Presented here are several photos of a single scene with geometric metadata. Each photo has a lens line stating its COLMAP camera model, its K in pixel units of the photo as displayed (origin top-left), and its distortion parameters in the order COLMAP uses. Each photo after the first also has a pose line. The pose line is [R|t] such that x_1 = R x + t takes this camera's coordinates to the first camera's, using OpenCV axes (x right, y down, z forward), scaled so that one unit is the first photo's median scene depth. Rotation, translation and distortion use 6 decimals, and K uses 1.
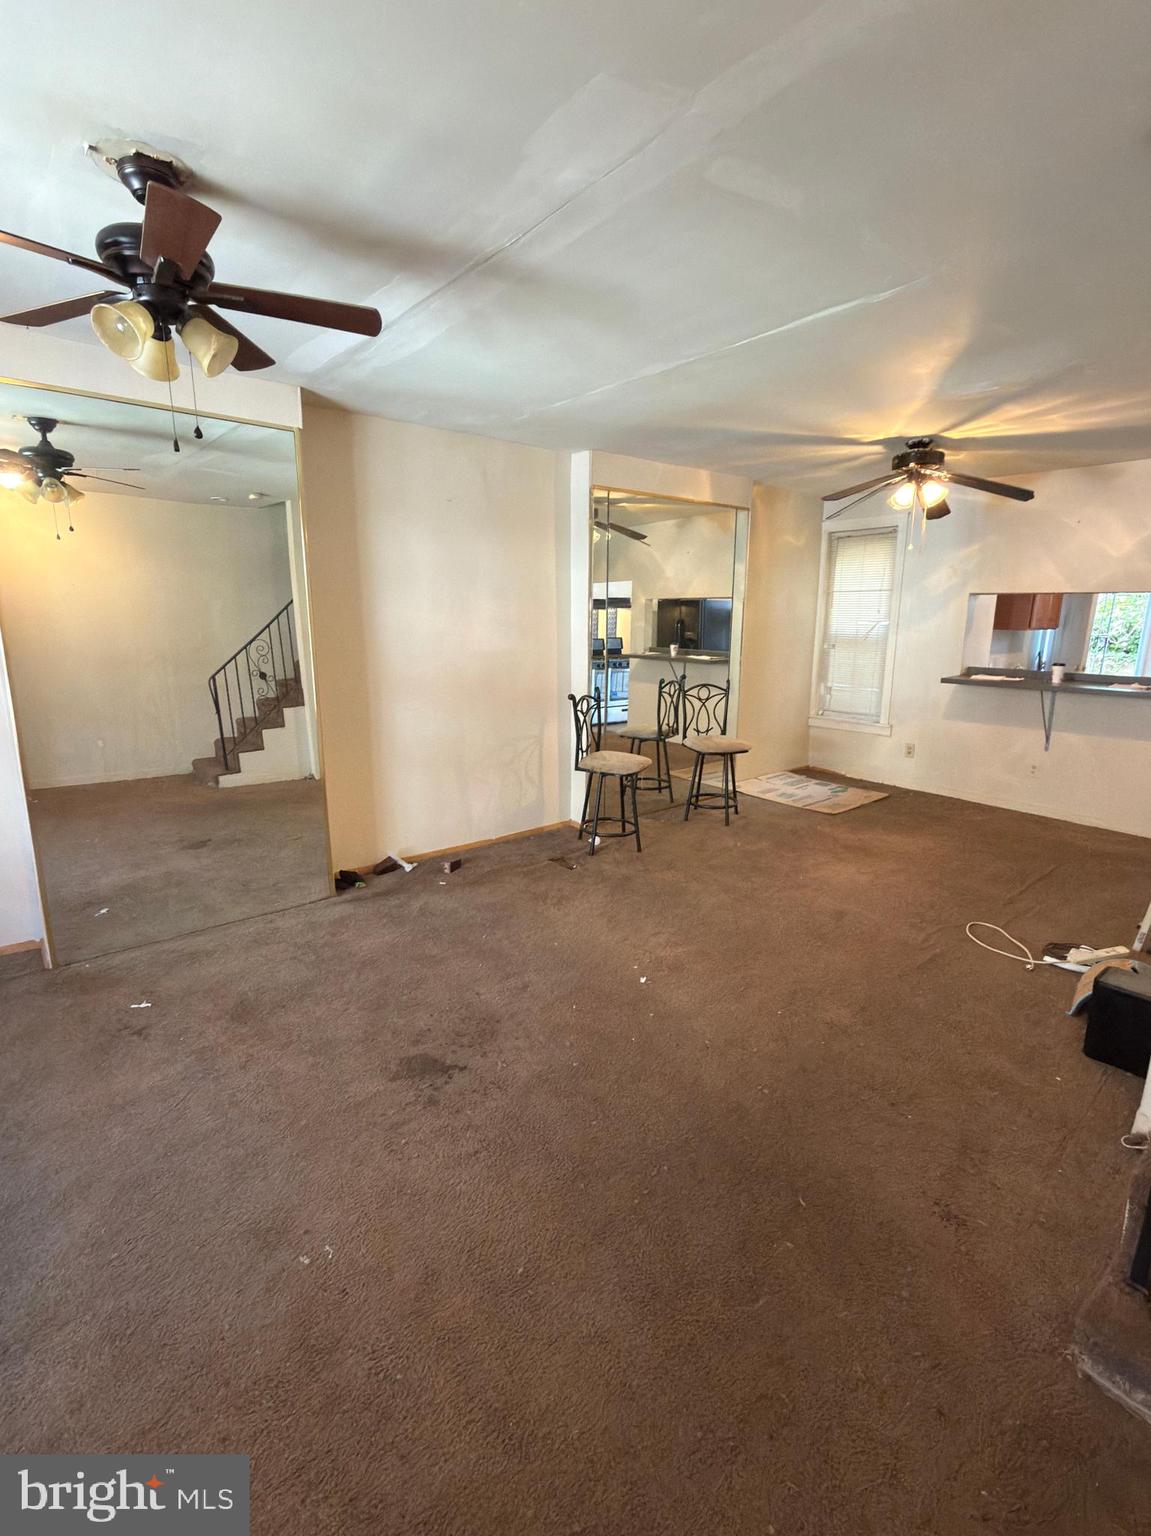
lens RADIAL K [[726.5, 0, 578.6], [0, 726.5, 764.1], [0, 0, 1]] dist [0.000534, -0.000083]
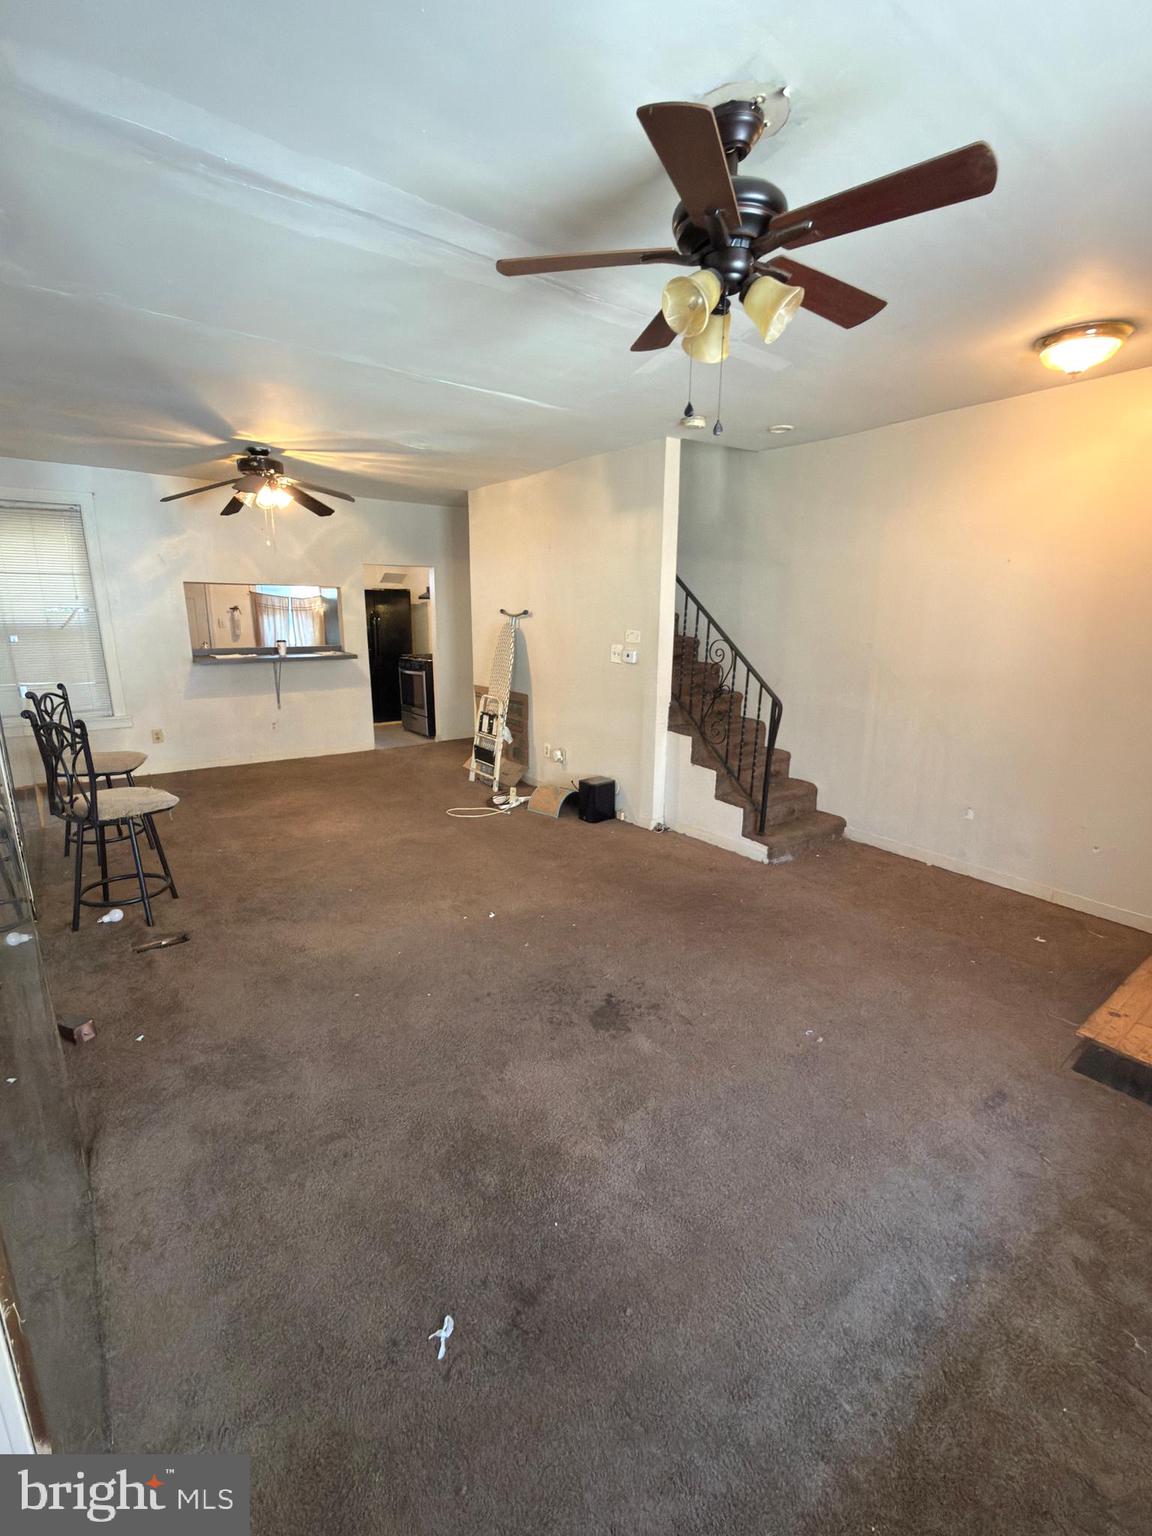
lens RADIAL K [[666.9, 0, 576.0], [0, 666.9, 768.0], [0, 0, 1]] dist [0.002165, 0.000012]
pose [[0.034605, -0.241689, 0.969737, -0.675445], [0.194938, 0.953313, 0.230639, -0.117454], [-0.980205, 0.181057, 0.080104, 0.540148]]
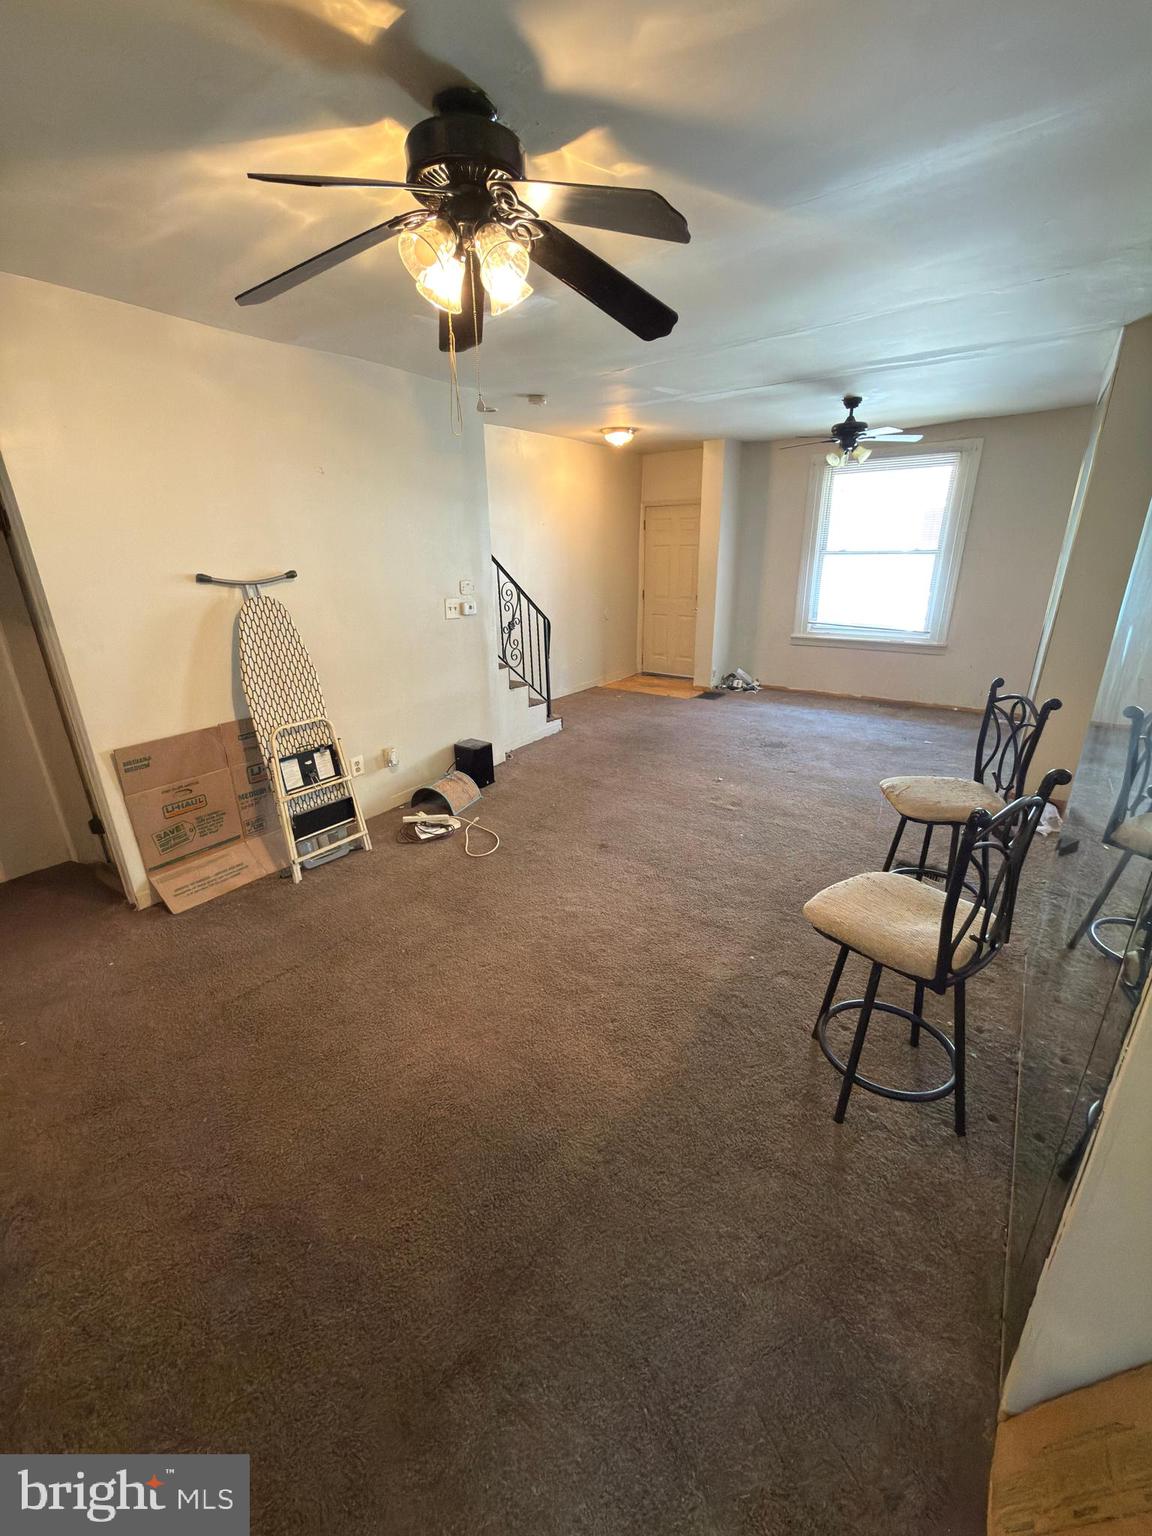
lens RADIAL K [[611.6, 0, 580.7], [0, 611.6, 767.7], [0, 0, 1]] dist [-0.000491, -0.000248]
pose [[-0.966373, 0.100400, -0.236732, 0.539530], [-0.038583, 0.853589, 0.519515, -0.329186], [0.254231, 0.511180, -0.821012, 1.522927]]
